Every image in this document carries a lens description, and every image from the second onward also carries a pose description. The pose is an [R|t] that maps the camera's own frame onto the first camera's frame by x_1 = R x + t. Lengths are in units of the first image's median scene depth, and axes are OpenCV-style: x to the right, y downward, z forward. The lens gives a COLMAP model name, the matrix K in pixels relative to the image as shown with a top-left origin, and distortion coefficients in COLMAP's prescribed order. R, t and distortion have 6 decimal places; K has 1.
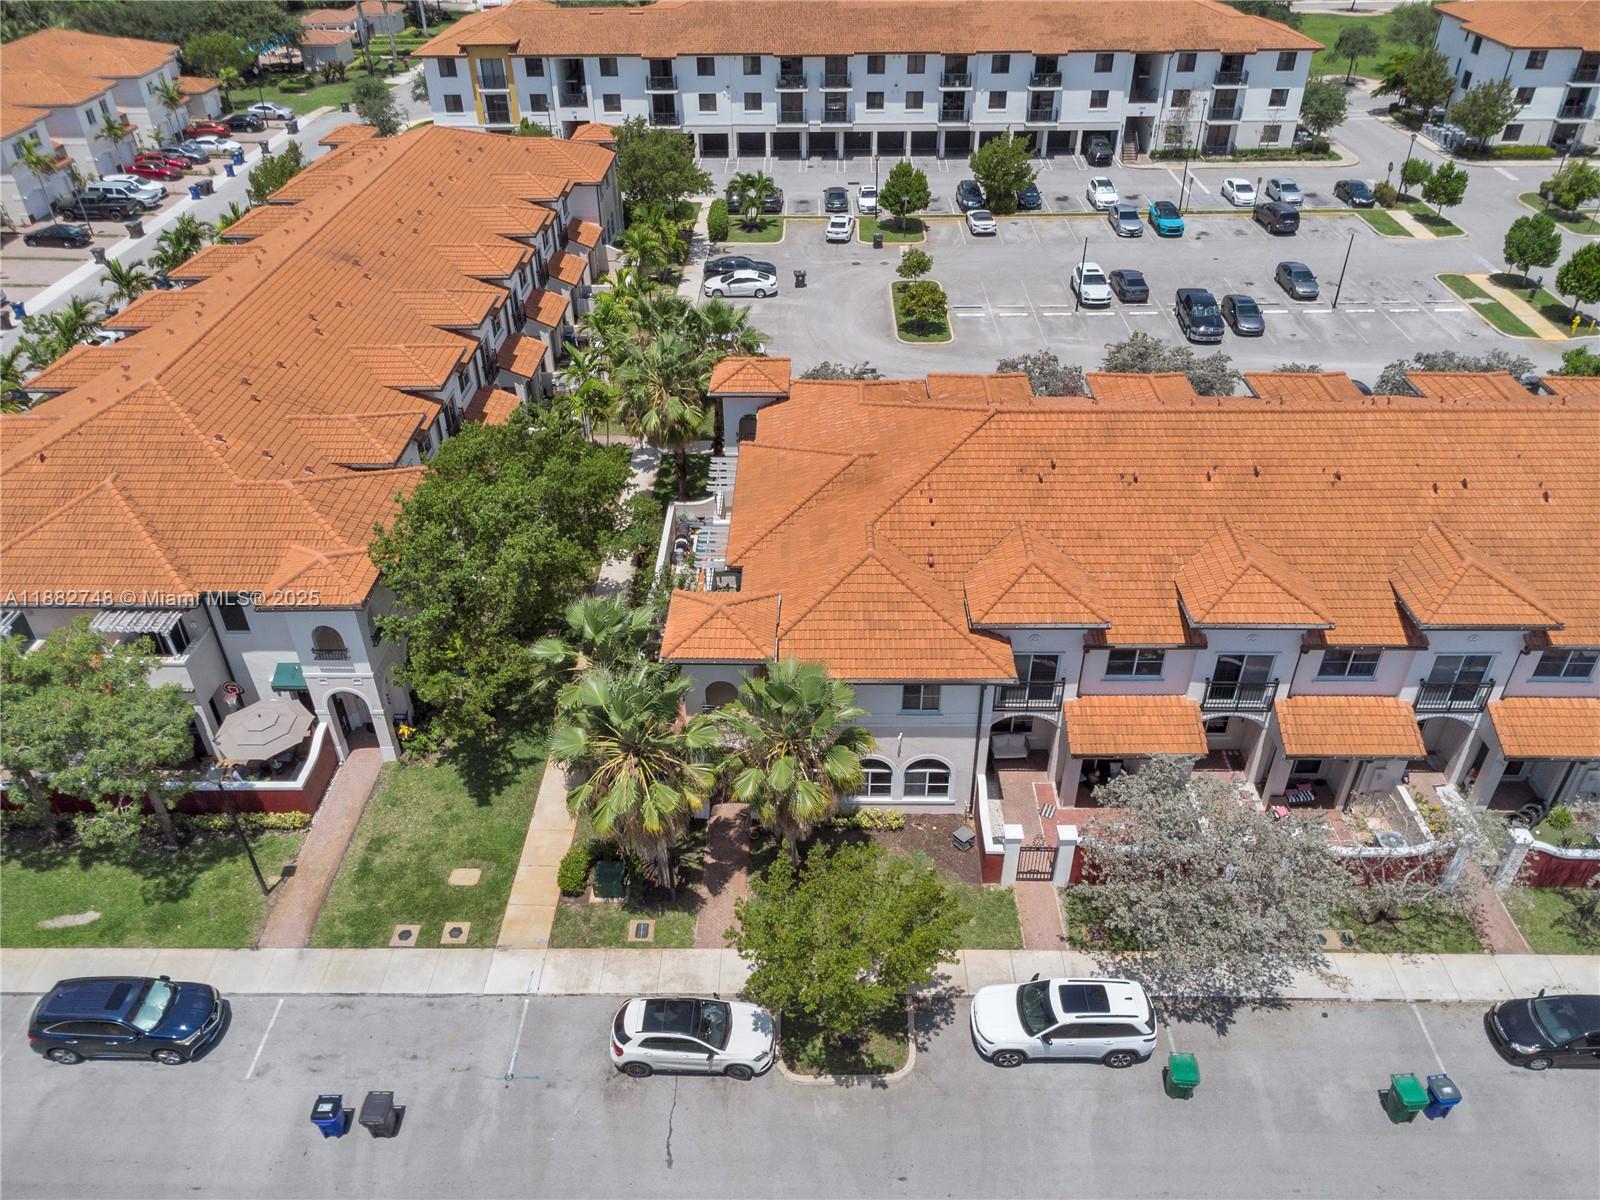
lens RADIAL K [[1150.5, 0, 802.6], [0, 1150.5, 604.4], [0, 0, 1]] dist [0.014219, -0.007842]
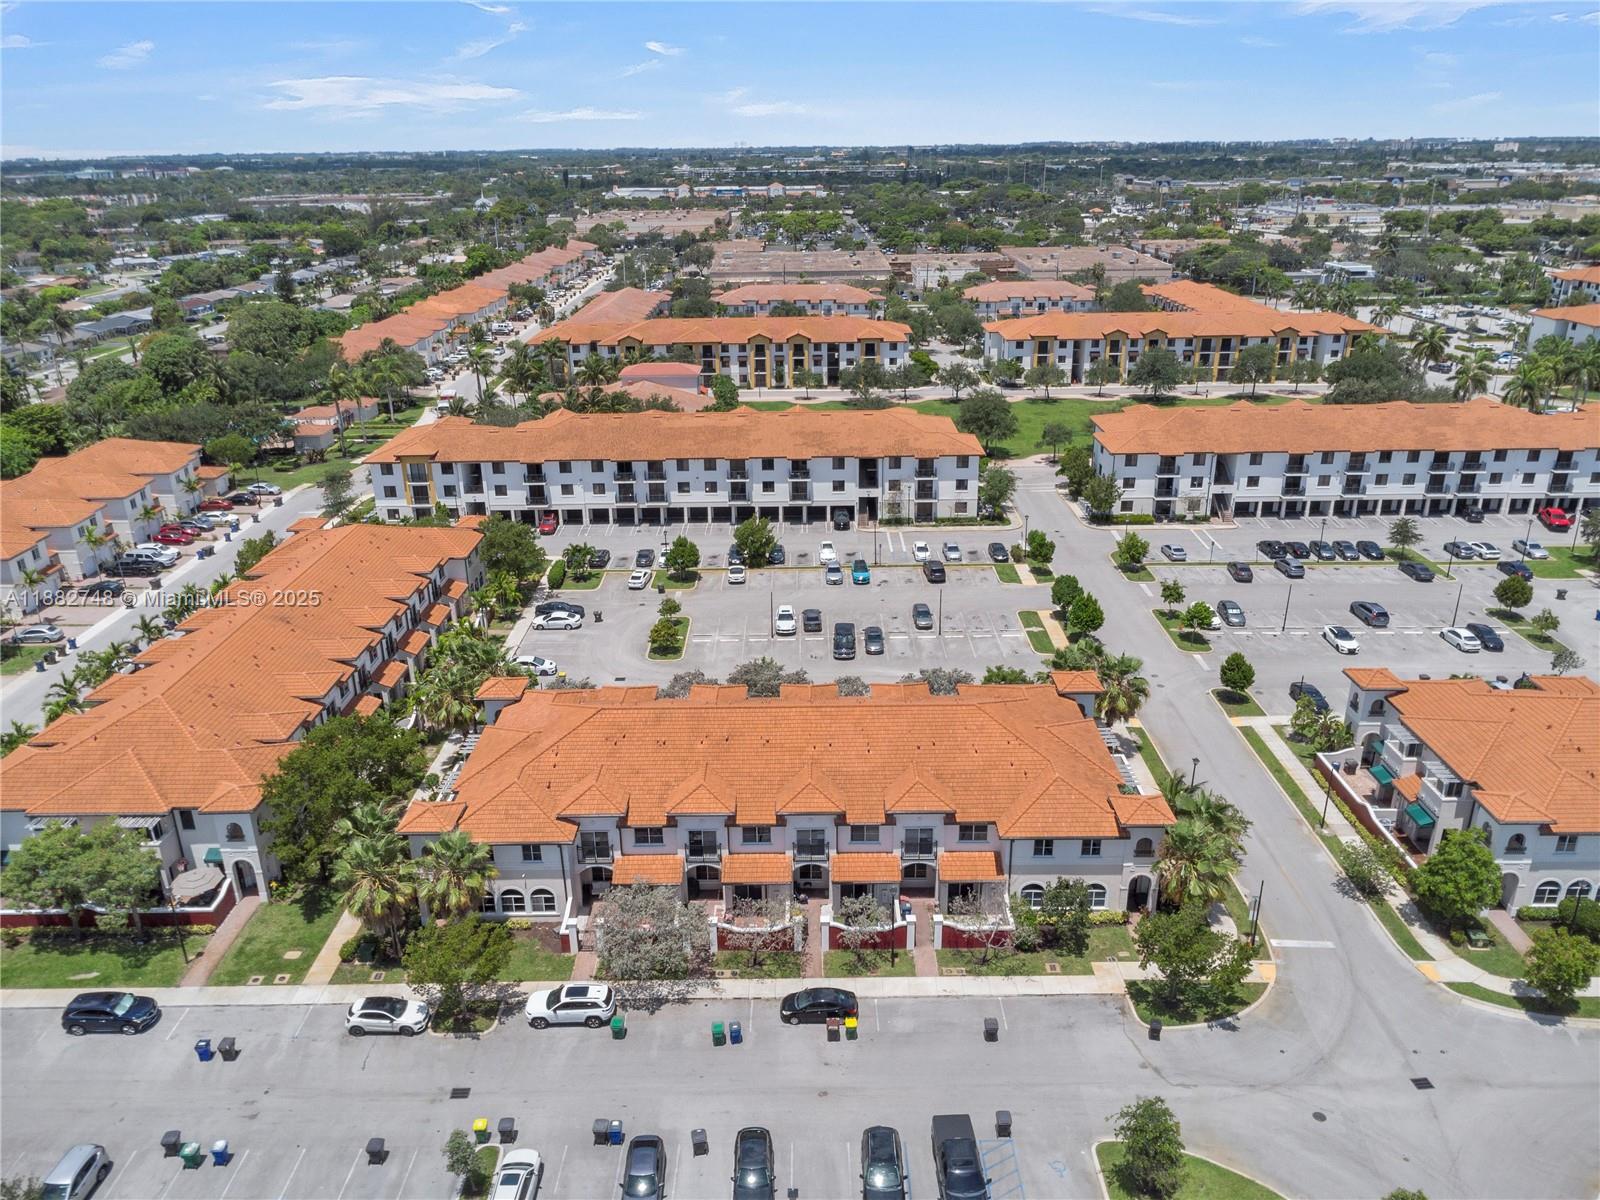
lens RADIAL K [[1150.5, 0, 795.0], [0, 1150.5, 596.6], [0, 0, 1]] dist [0.014219, -0.007842]
pose [[0.999927, -0.008841, 0.008258, 0.304883], [0.010610, 0.968808, -0.247587, 0.083098], [-0.005811, 0.247657, 0.968830, -0.579286]]
